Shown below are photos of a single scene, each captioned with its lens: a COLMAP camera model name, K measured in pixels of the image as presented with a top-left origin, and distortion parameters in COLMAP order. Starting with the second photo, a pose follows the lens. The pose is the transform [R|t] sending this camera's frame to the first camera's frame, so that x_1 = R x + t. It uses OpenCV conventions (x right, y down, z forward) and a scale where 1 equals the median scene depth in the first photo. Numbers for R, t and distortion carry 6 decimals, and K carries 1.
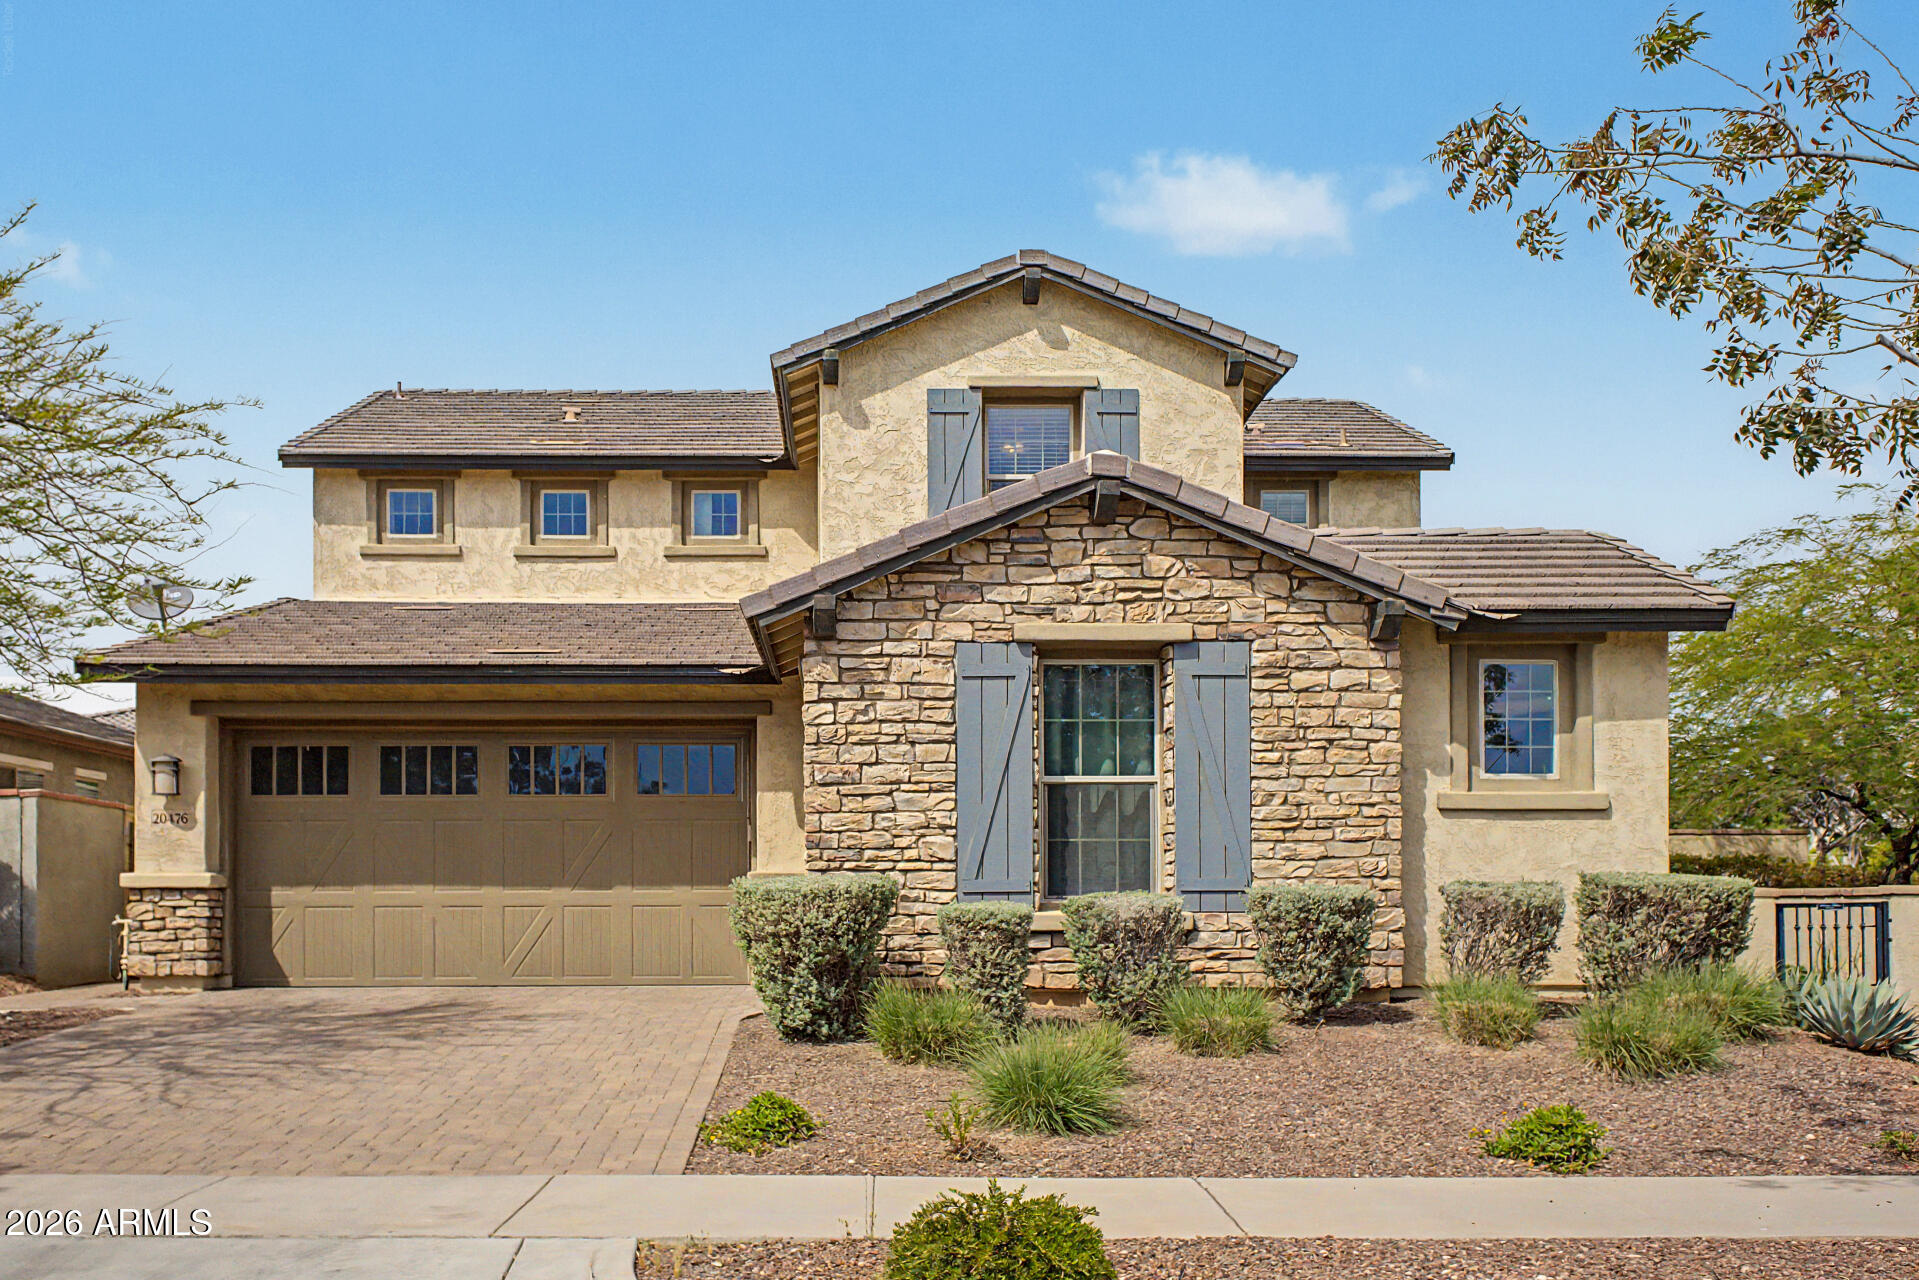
lens RADIAL K [[1911.2, 0, 887.0], [0, 1911.2, 779.2], [0, 0, 1]] dist [-0.001605, 0.000000]
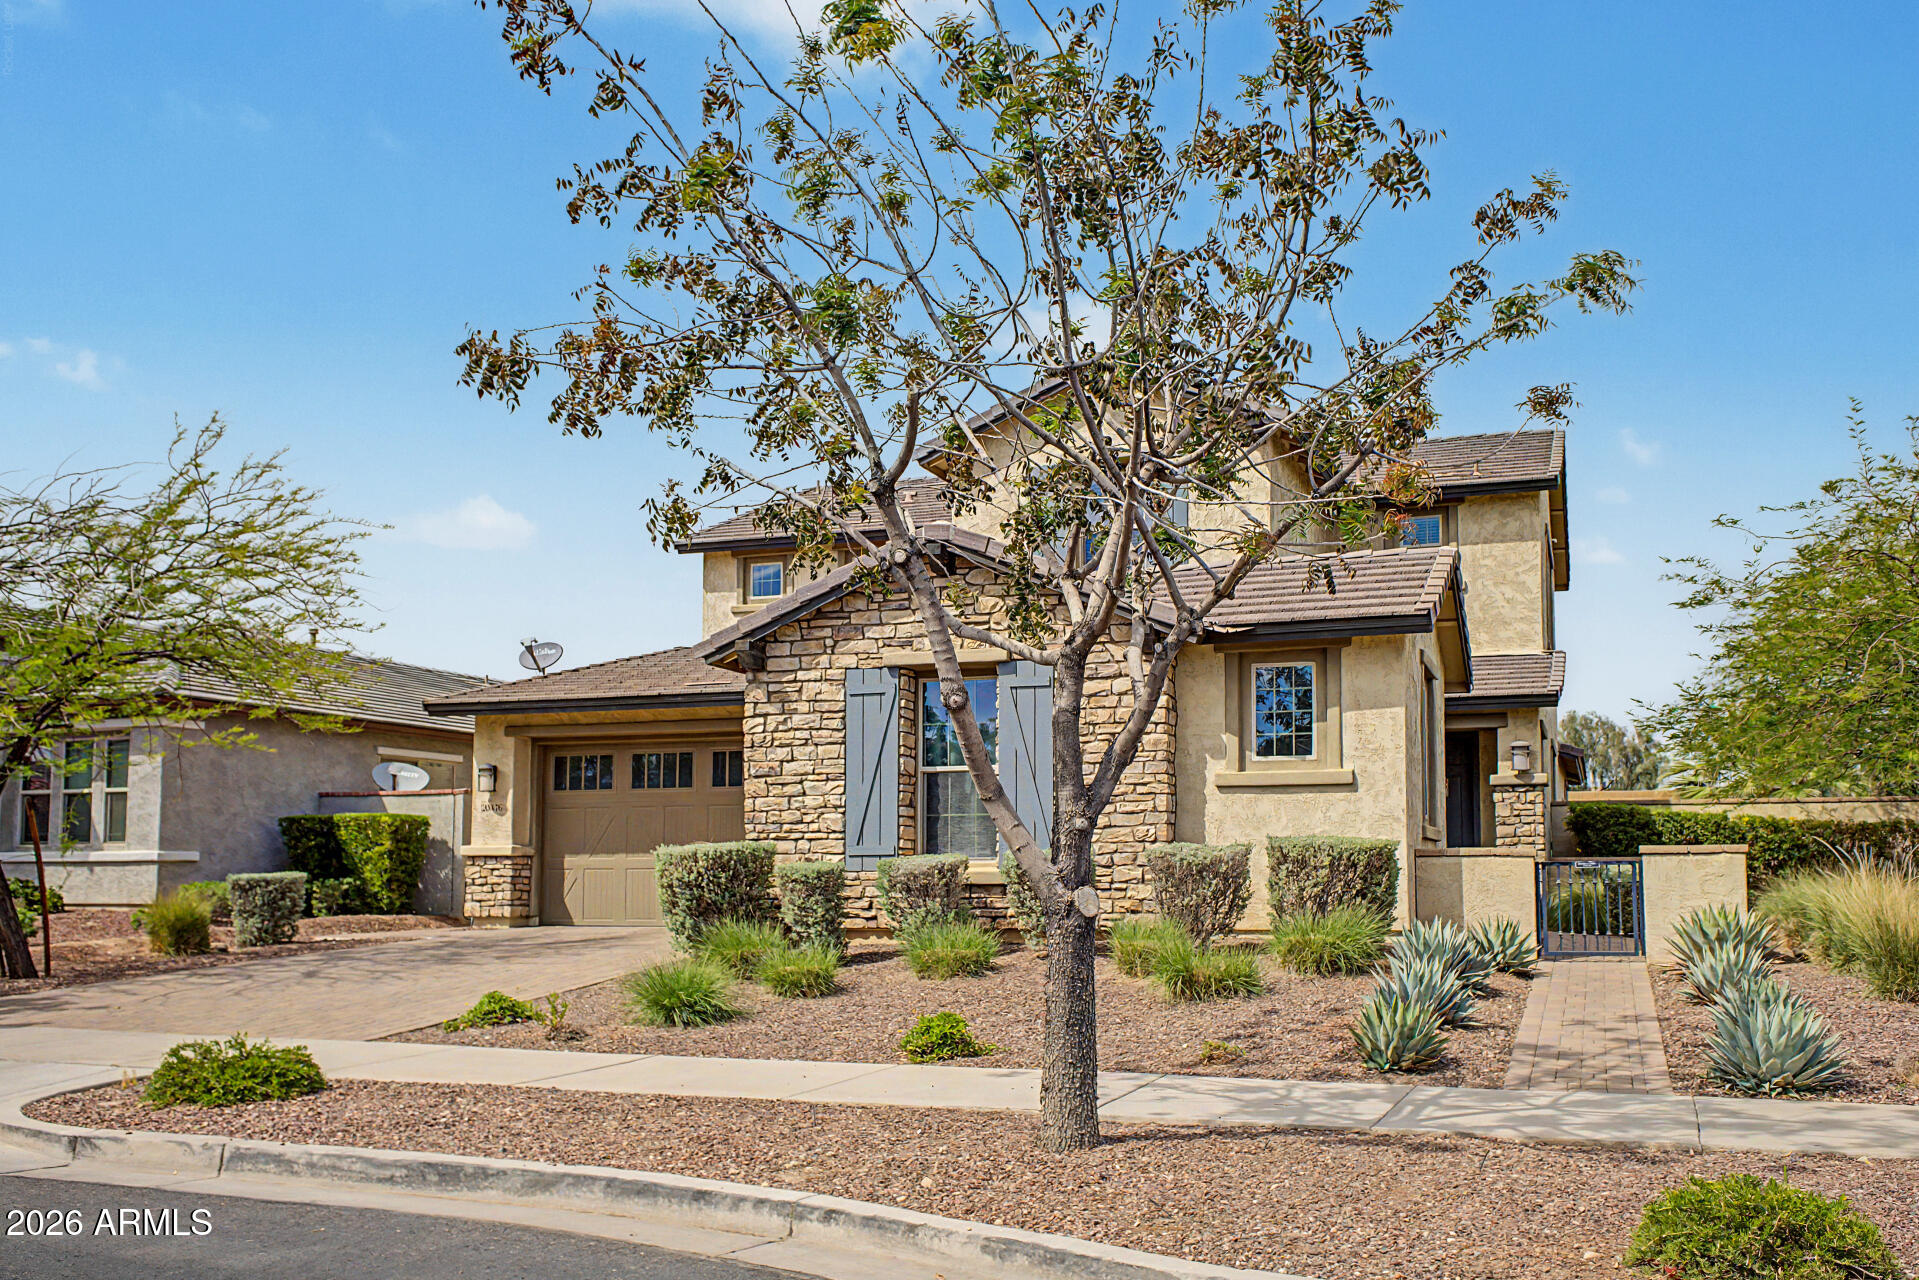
lens RADIAL K [[1621.1, 0, 1044.3], [0, 1621.1, 668.5], [0, 0, 1]] dist [-0.011814, -0.004668]
pose [[0.942162, -0.042640, -0.332433, 0.547825], [0.022142, 0.997626, -0.065208, 0.005556], [0.334425, 0.054076, 0.940870, -0.030896]]
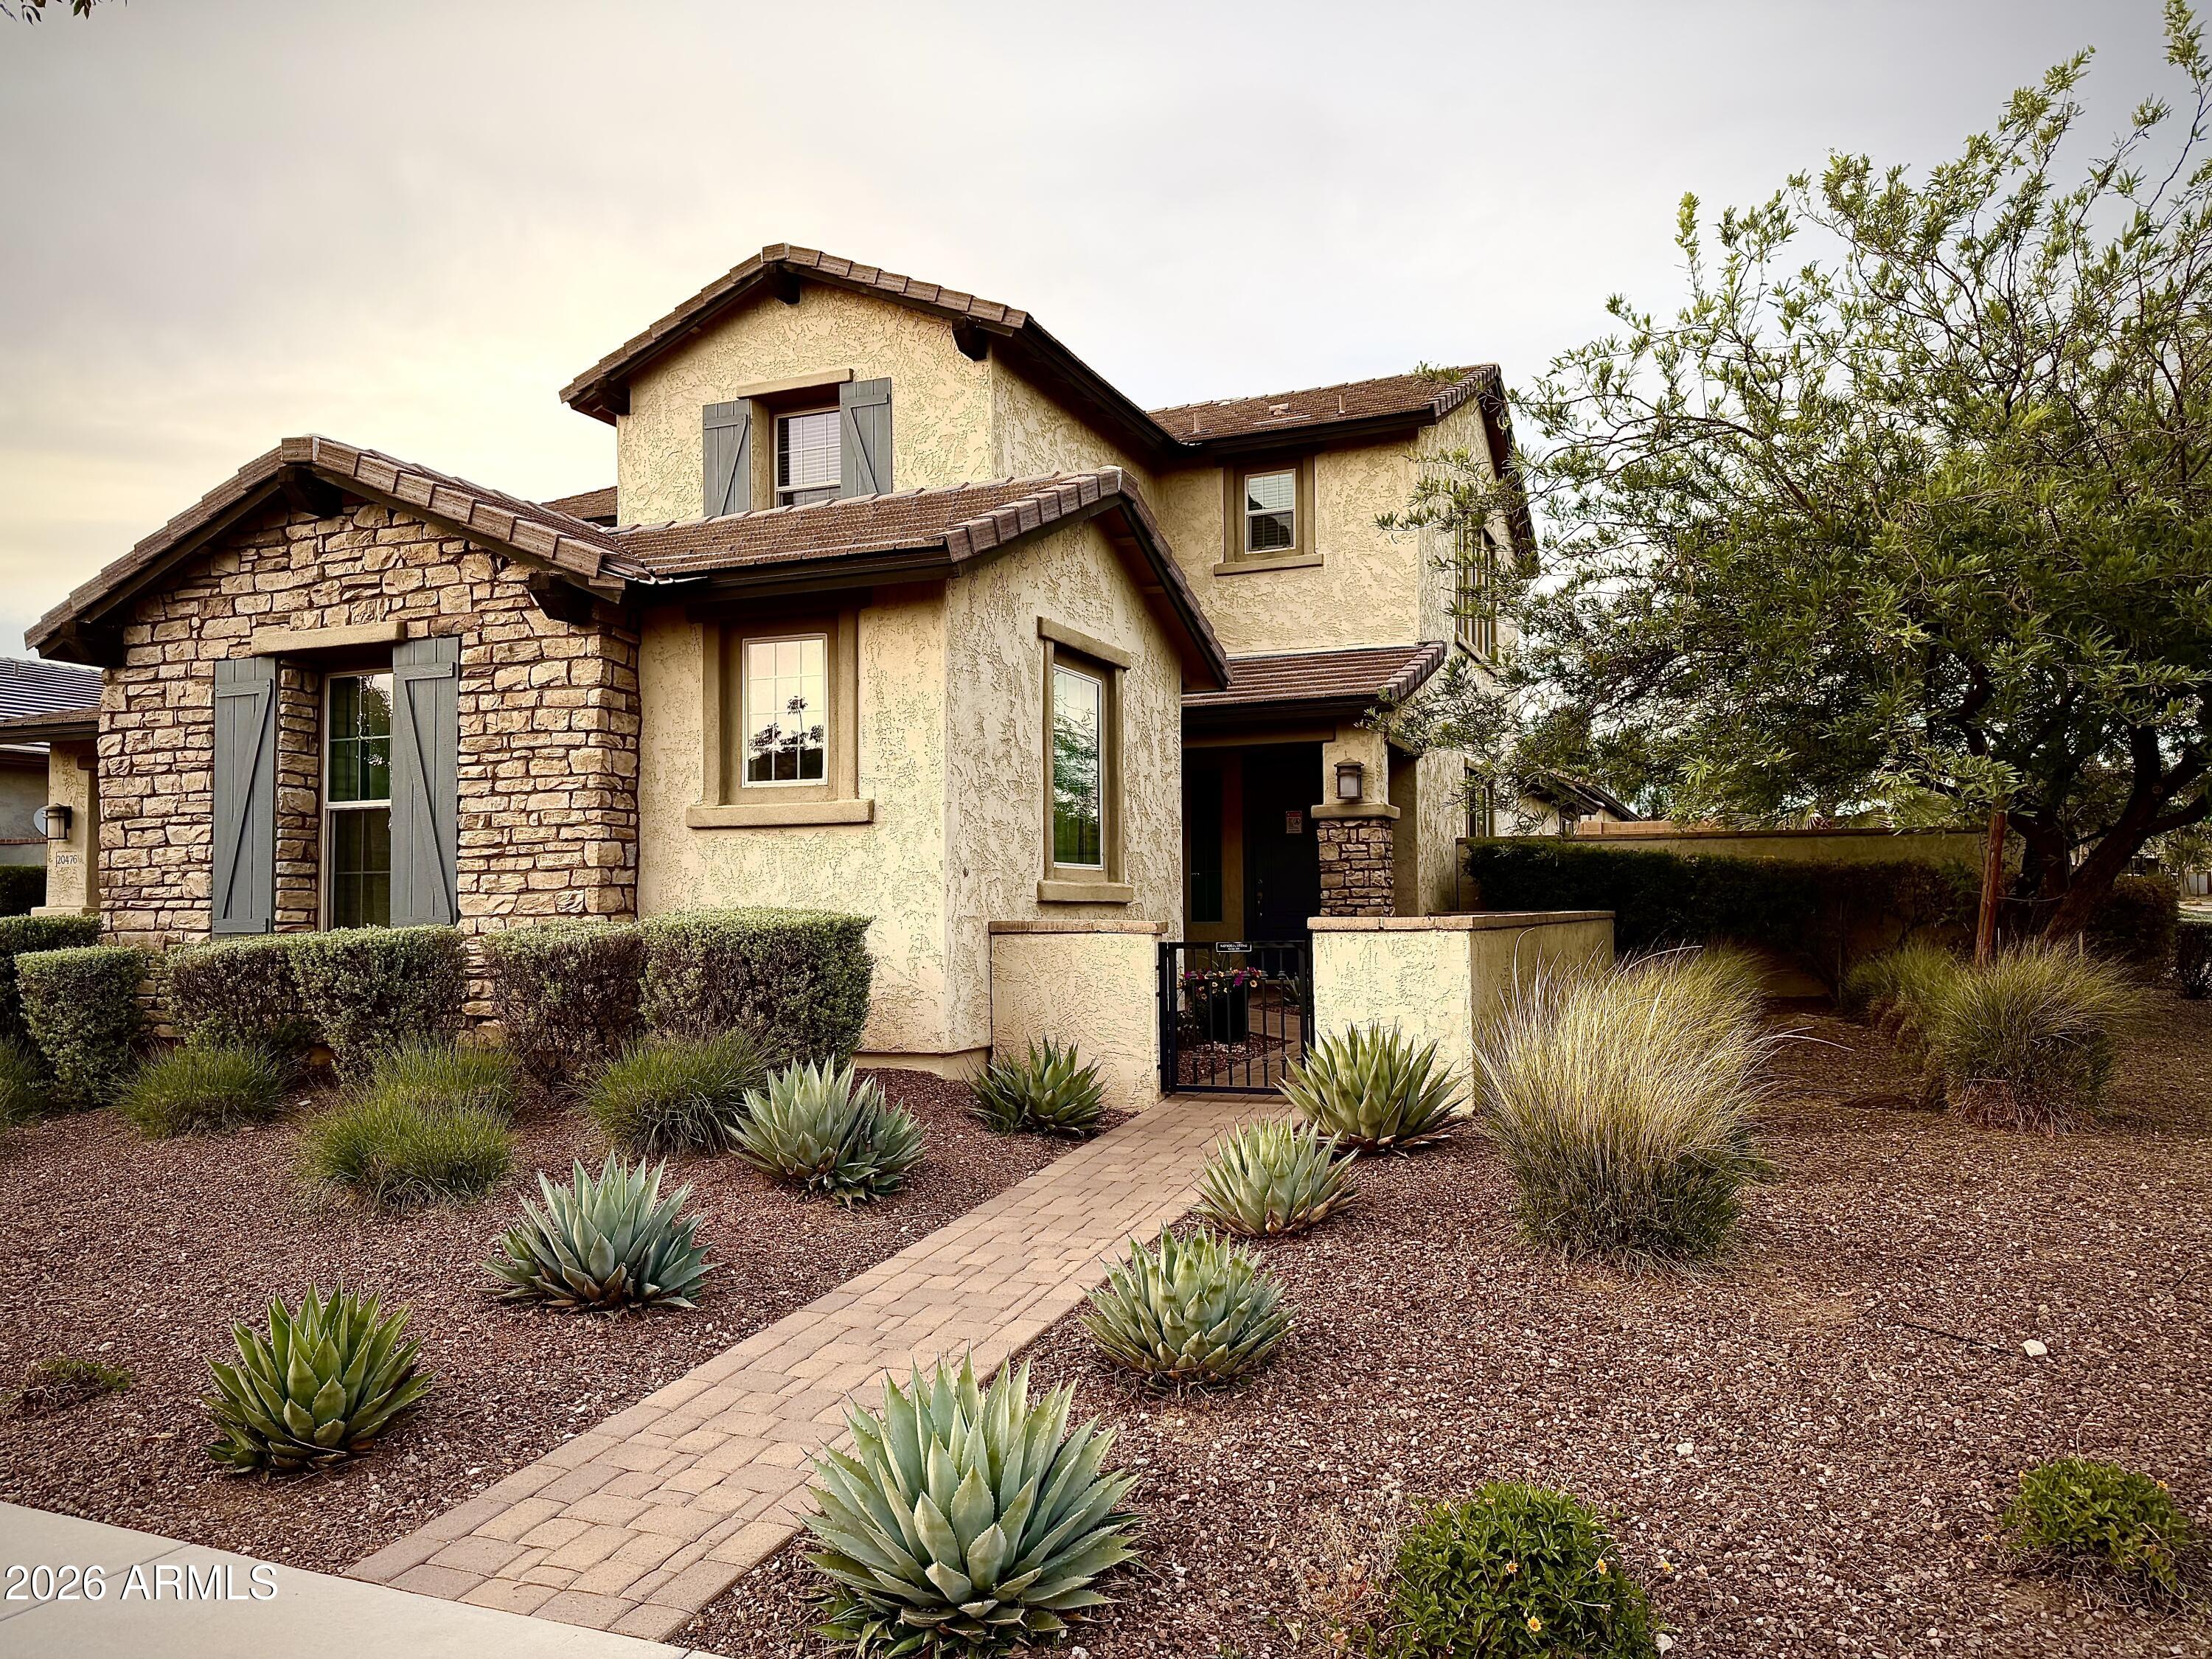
lens RADIAL K [[1561.5, 0, 1146.9], [0, 1561.5, 805.5], [0, 0, 1]] dist [-0.032617, -0.011345]
pose [[0.929980, -0.031128, -0.366290, 0.722953], [0.032307, 0.999474, -0.002911, 0.014672], [0.366188, -0.009127, 0.930496, 0.471613]]
